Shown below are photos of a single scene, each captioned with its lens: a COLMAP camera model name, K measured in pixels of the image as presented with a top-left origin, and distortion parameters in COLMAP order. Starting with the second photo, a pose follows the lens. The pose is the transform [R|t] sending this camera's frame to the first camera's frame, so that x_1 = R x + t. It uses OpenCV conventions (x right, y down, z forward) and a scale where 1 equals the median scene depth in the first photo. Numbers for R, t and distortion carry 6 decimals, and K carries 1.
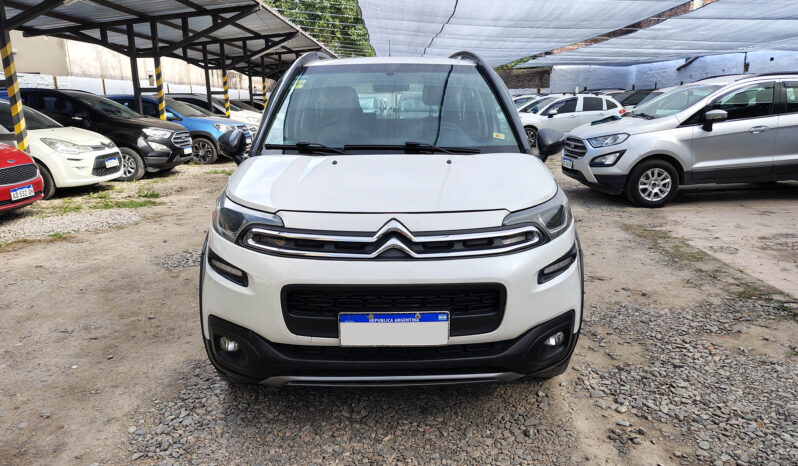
lens RADIAL K [[574.2, 0, 400.1], [0, 574.2, 234.0], [0, 0, 1]] dist [0.044455, -0.056538]
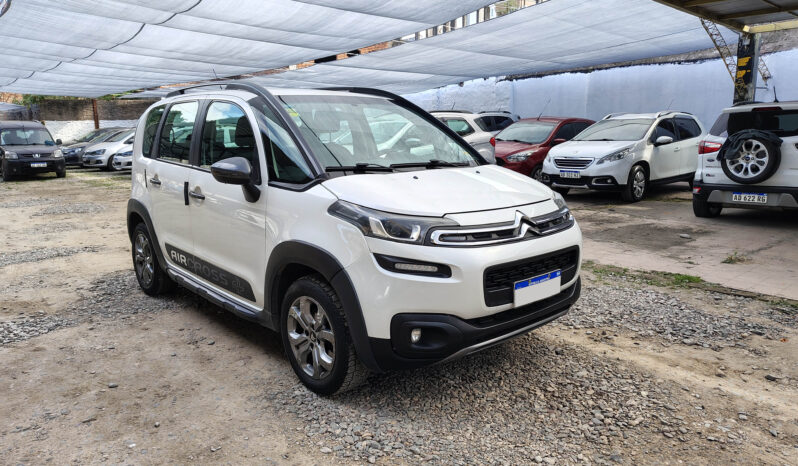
lens RADIAL K [[574.2, 0, 405.3], [0, 574.2, 226.9], [0, 0, 1]] dist [0.044455, -0.056538]
pose [[0.747936, -0.110431, 0.654521, -1.106019], [0.153468, 0.988116, -0.008656, -0.016922], [-0.645786, 0.106922, 0.755995, 0.136143]]
